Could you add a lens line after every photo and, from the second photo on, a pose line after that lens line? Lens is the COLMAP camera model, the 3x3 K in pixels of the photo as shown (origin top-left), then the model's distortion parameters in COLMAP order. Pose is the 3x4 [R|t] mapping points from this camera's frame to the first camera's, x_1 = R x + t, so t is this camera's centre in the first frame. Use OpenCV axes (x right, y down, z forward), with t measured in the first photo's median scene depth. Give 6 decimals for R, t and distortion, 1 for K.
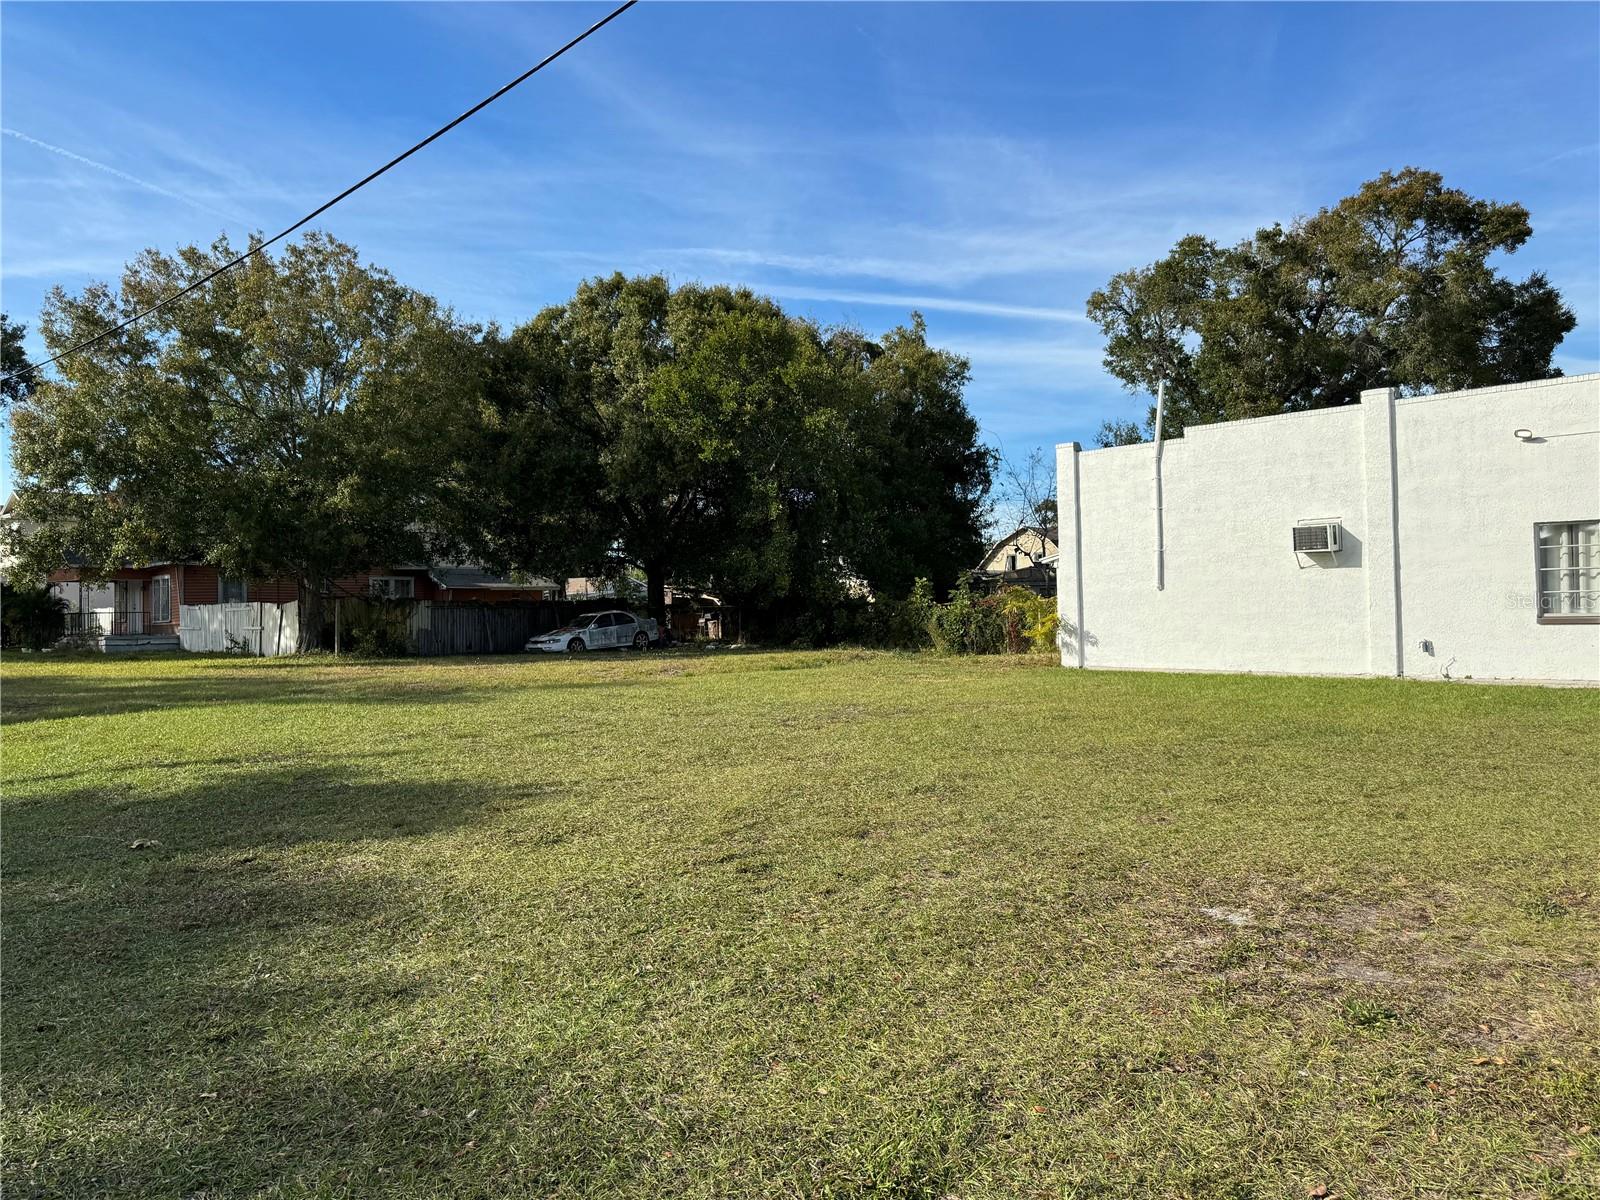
lens RADIAL K [[1116.1, 0, 789.9], [0, 1116.1, 594.0], [0, 0, 1]] dist [0.056167, -0.076741]
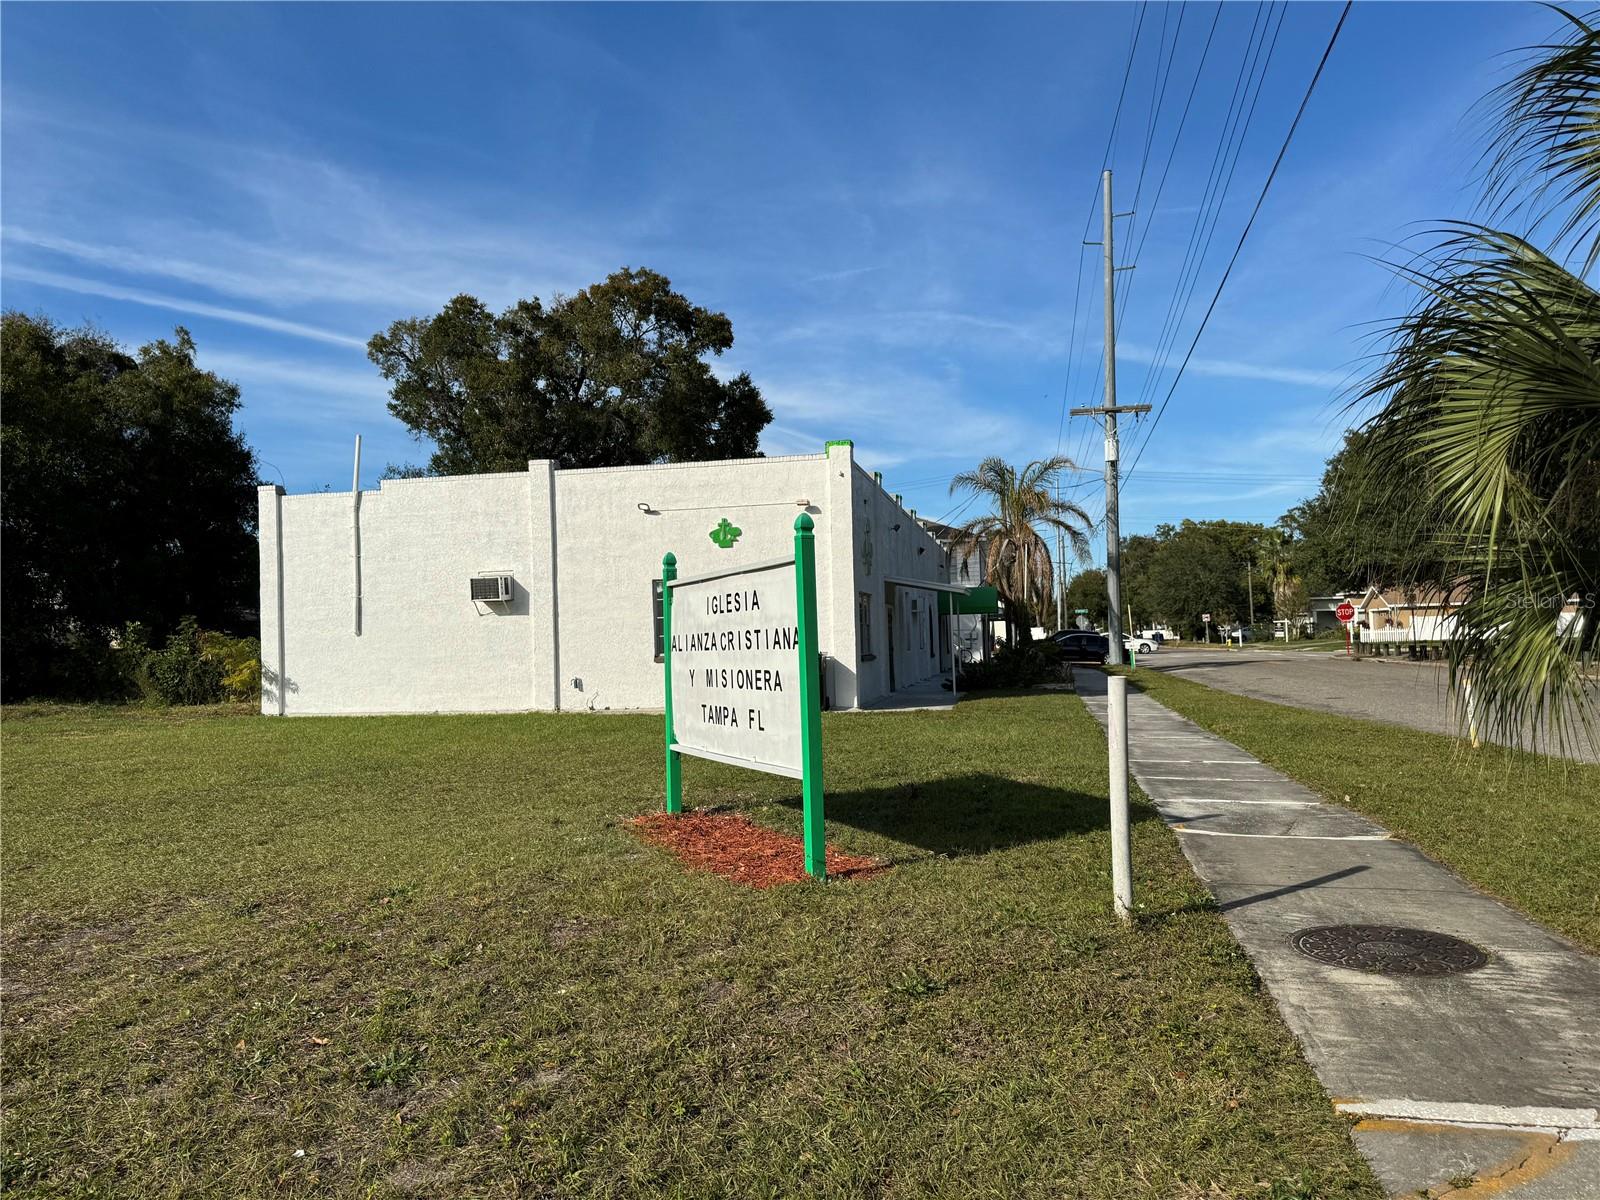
lens RADIAL K [[1116.1, 0, 777.0], [0, 1116.1, 597.7], [0, 0, 1]] dist [0.056167, -0.076741]
pose [[0.848524, 0.013529, 0.528984, 0.104058], [0.003902, 0.999486, -0.031821, -0.003764], [-0.529143, 0.029065, 0.848035, -0.072872]]
